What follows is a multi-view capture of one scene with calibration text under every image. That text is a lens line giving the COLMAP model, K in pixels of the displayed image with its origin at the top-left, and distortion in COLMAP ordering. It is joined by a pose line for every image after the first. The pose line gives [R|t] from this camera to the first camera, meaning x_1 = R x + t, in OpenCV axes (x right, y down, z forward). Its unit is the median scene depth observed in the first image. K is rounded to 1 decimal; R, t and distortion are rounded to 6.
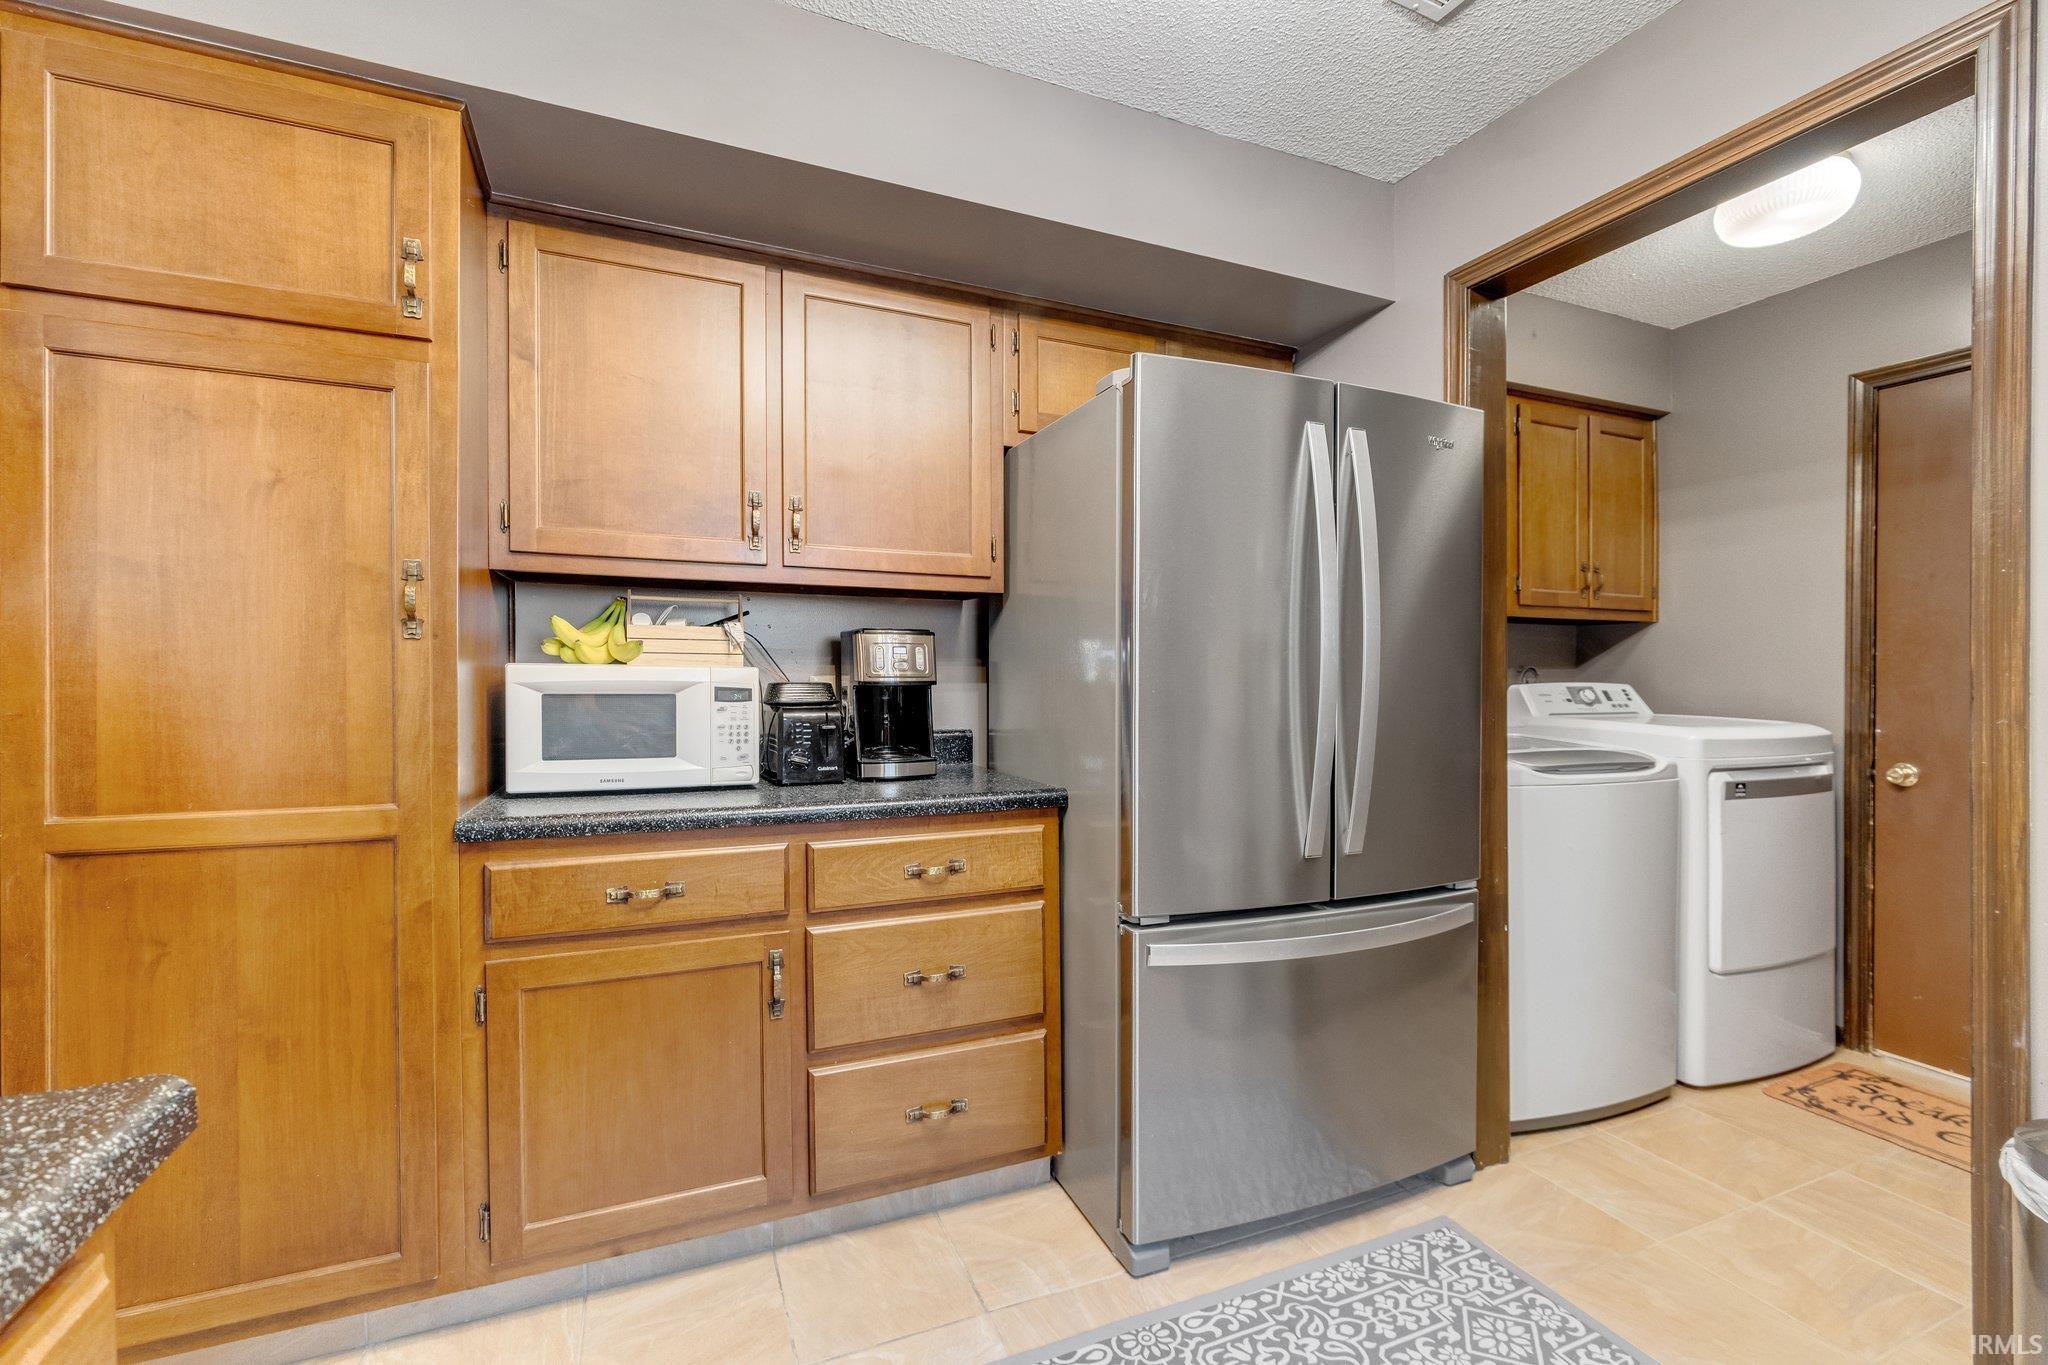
lens RADIAL K [[867.7, 0, 1023.9], [0, 867.7, 668.7], [0, 0, 1]] dist [0.000359, 0.000334]
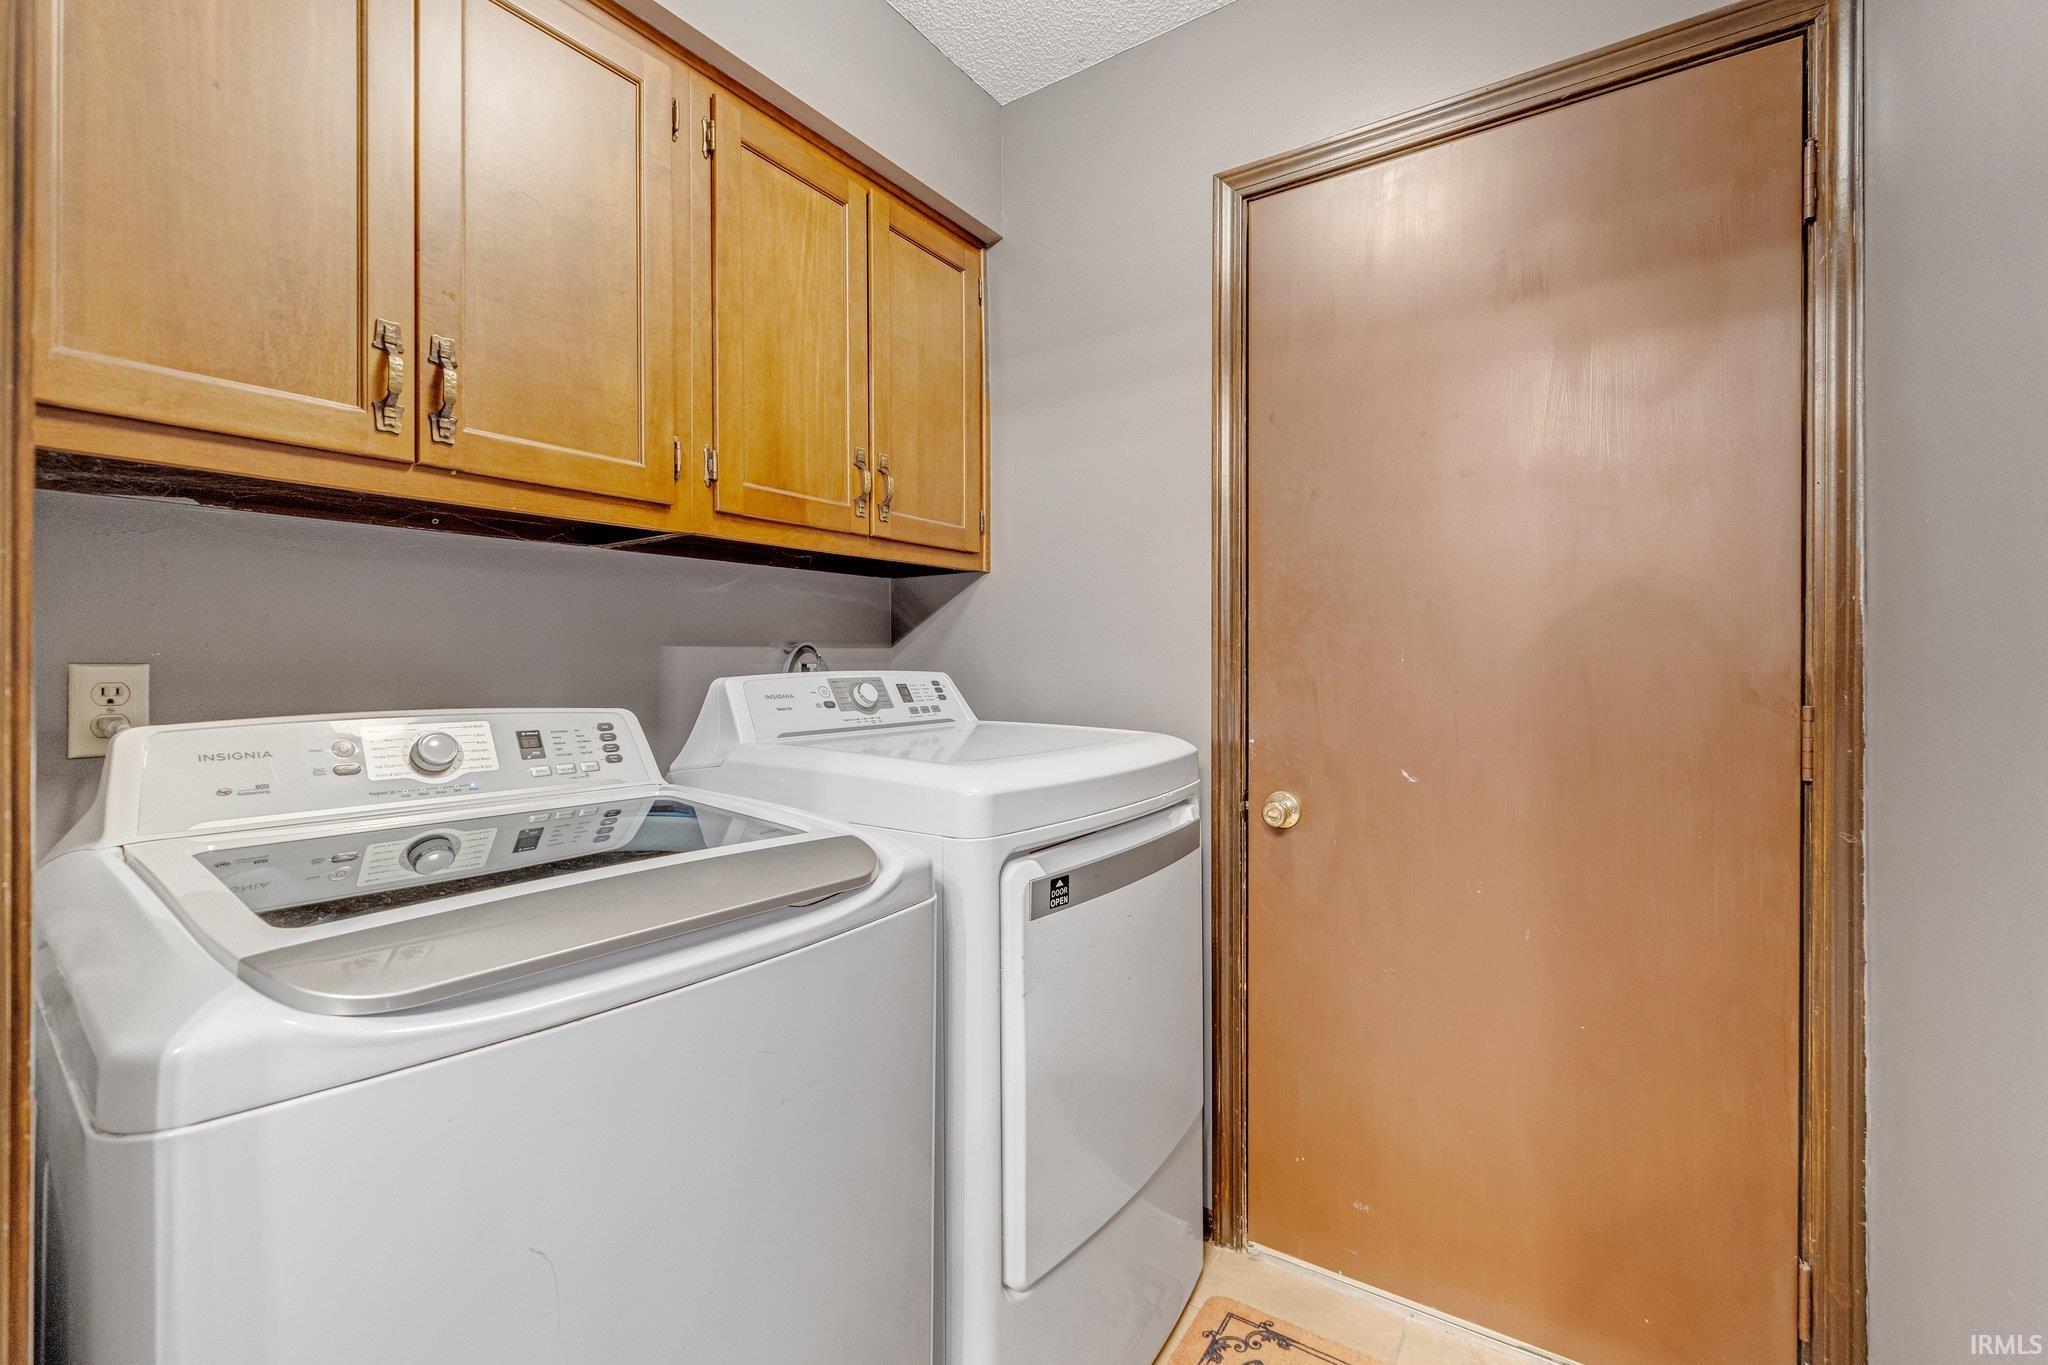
lens RADIAL K [[867.7, 0, 1023.9], [0, 867.7, 668.7], [0, 0, 1]] dist [0.000359, 0.000334]
pose [[0.845164, -0.013792, 0.534329, 0.498190], [0.007255, 0.999871, 0.014333, 0.008752], [-0.534457, -0.008238, 0.845155, 0.545664]]
